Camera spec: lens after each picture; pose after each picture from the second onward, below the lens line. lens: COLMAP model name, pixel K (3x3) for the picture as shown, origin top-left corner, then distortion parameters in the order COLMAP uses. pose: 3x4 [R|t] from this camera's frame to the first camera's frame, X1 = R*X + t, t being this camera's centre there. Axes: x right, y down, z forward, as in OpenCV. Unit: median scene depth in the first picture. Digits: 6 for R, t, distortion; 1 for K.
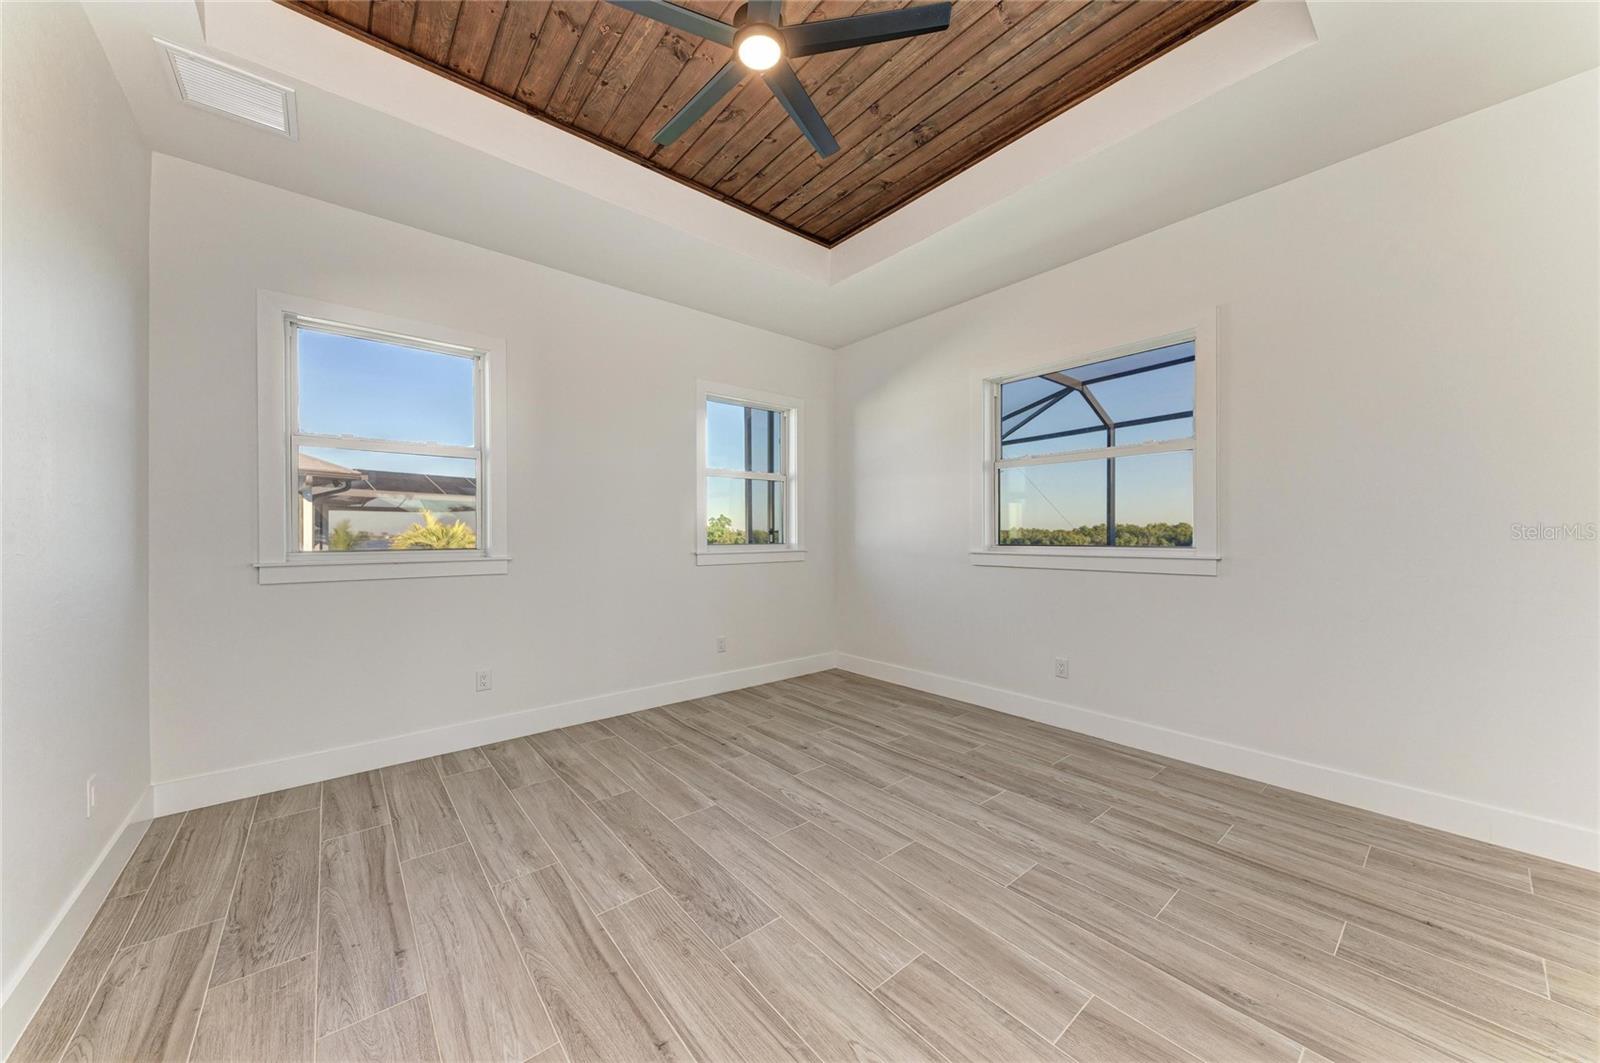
lens RADIAL K [[560.9, 0, 785.1], [0, 560.9, 533.7], [0, 0, 1]] dist [0.016956, -0.000091]
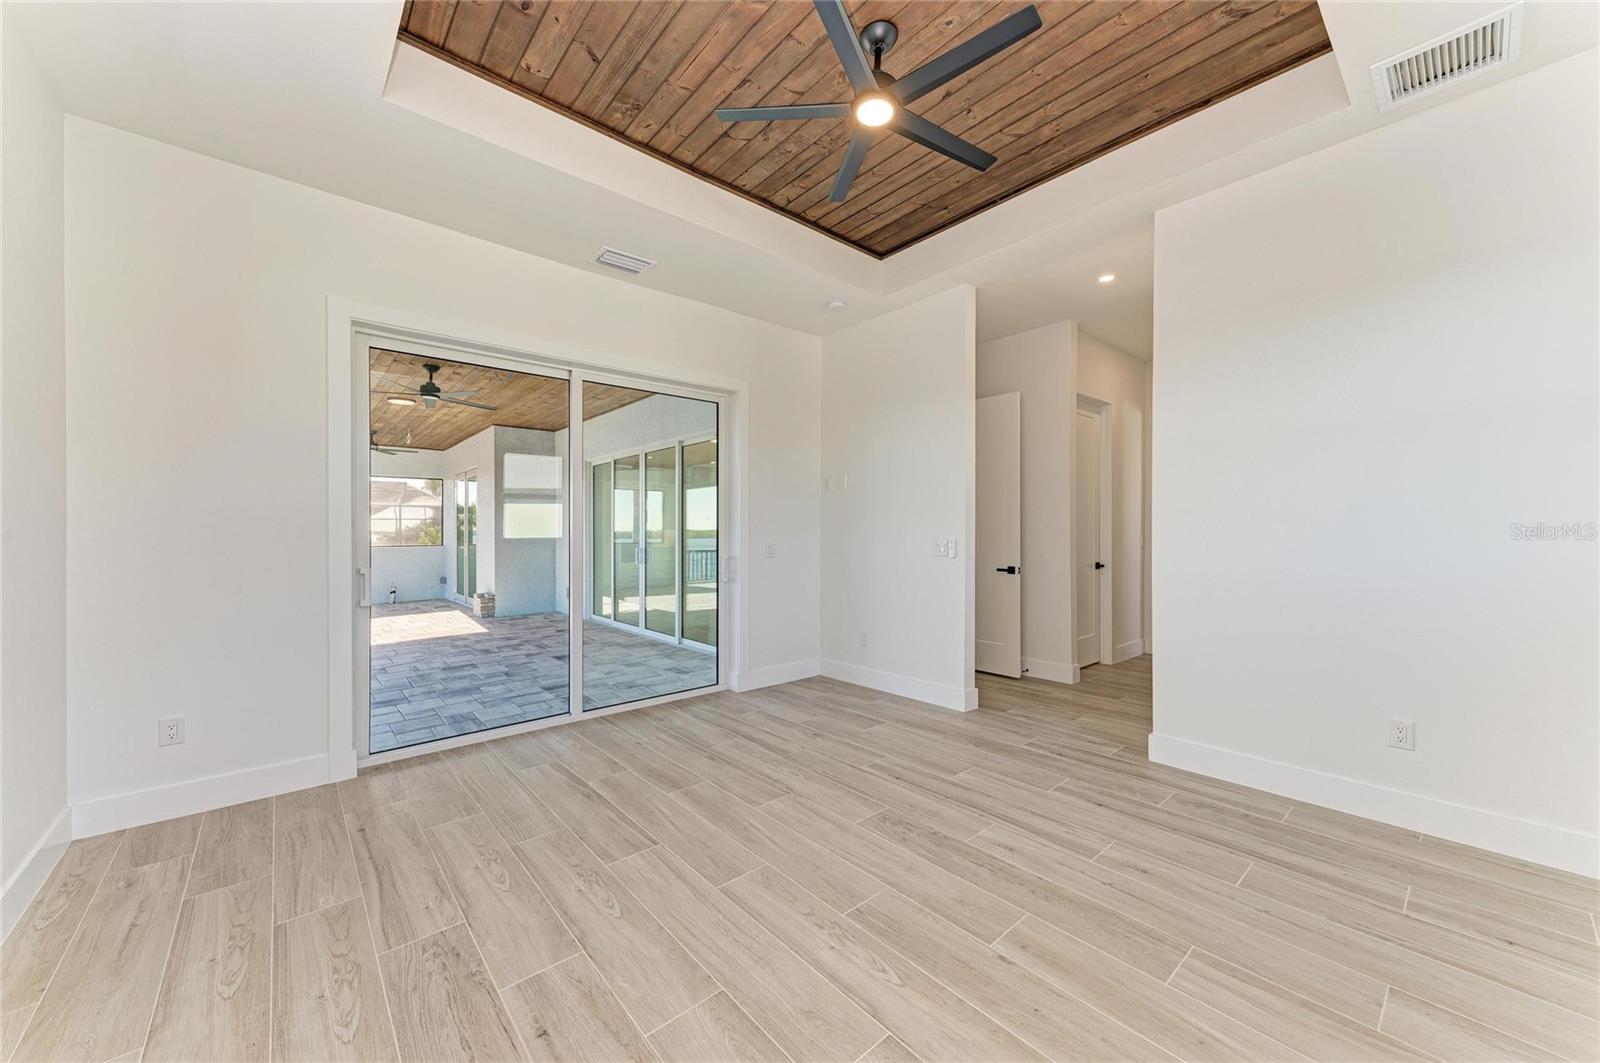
lens RADIAL K [[590.6, 0, 799.8], [0, 590.6, 536.4], [0, 0, 1]] dist [0.012247, -0.000040]
pose [[-0.998866, 0.007057, -0.047086, 0.108286], [0.006803, 0.999961, 0.005558, 0.003878], [0.047123, 0.005231, -0.998875, 1.444869]]
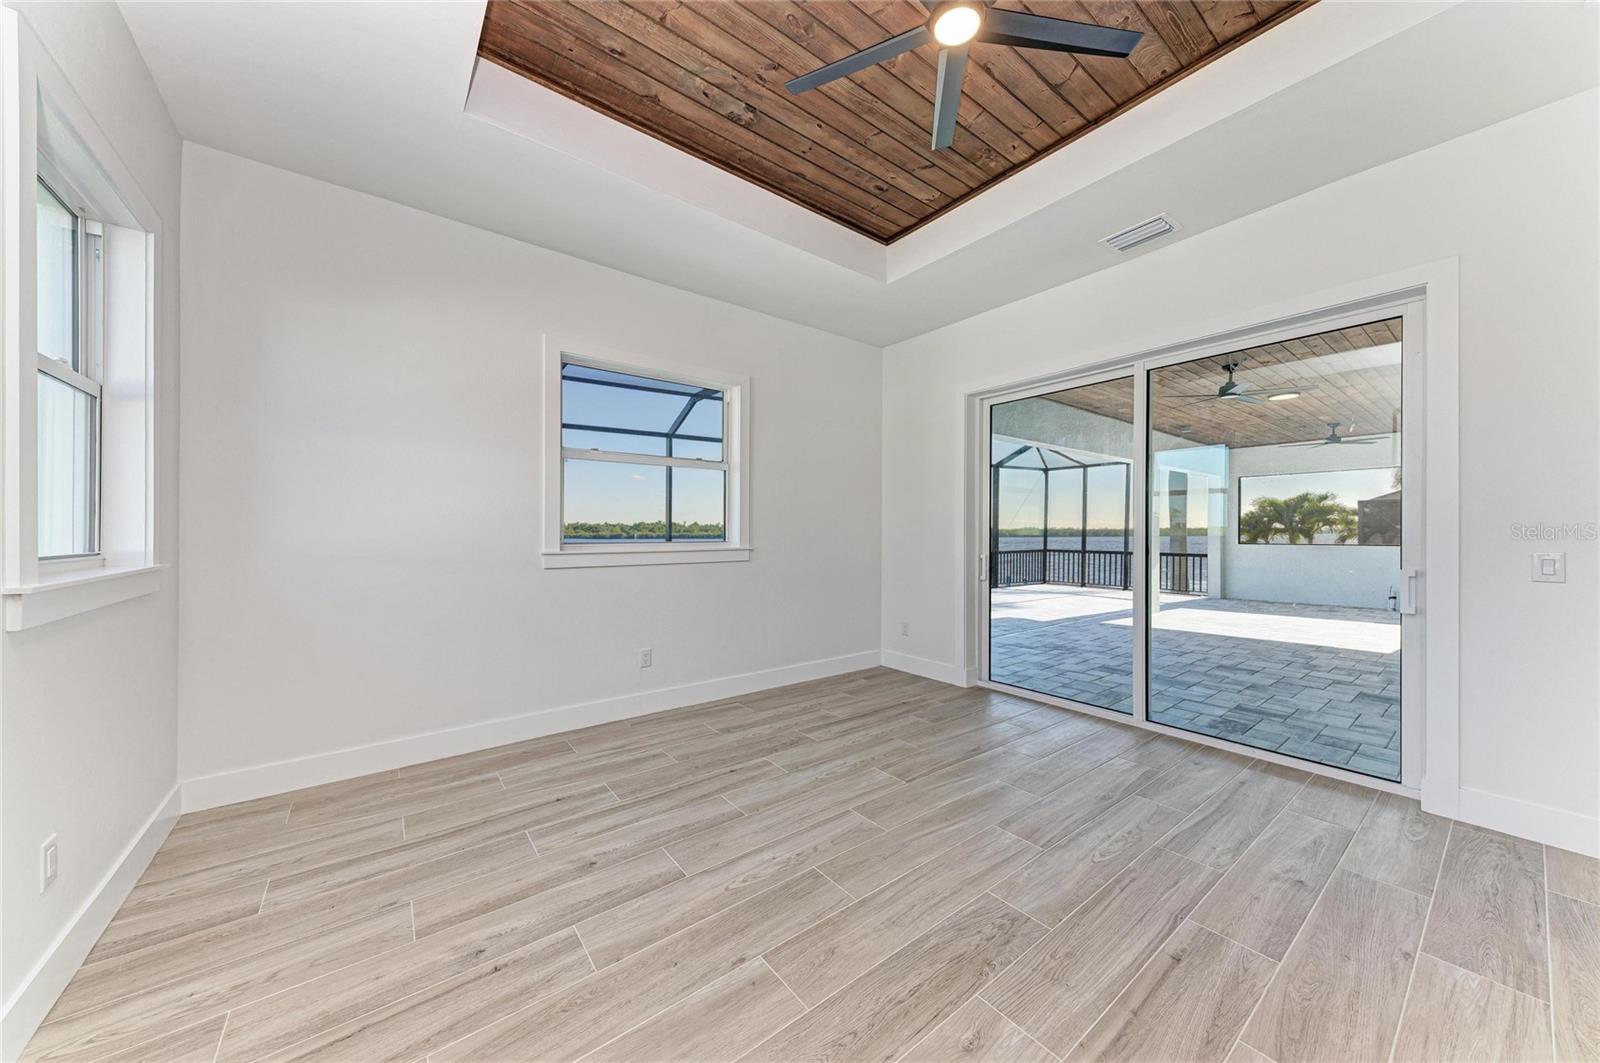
lens RADIAL K [[553.3, 0, 807.7], [0, 553.3, 531.1], [0, 0, 1]] dist [0.013107, -0.000376]
pose [[0.009731, 0.004605, 0.999942, -0.648305], [-0.001637, 0.999988, -0.004590, 0.005601], [-0.999951, -0.001592, 0.009738, 0.814108]]
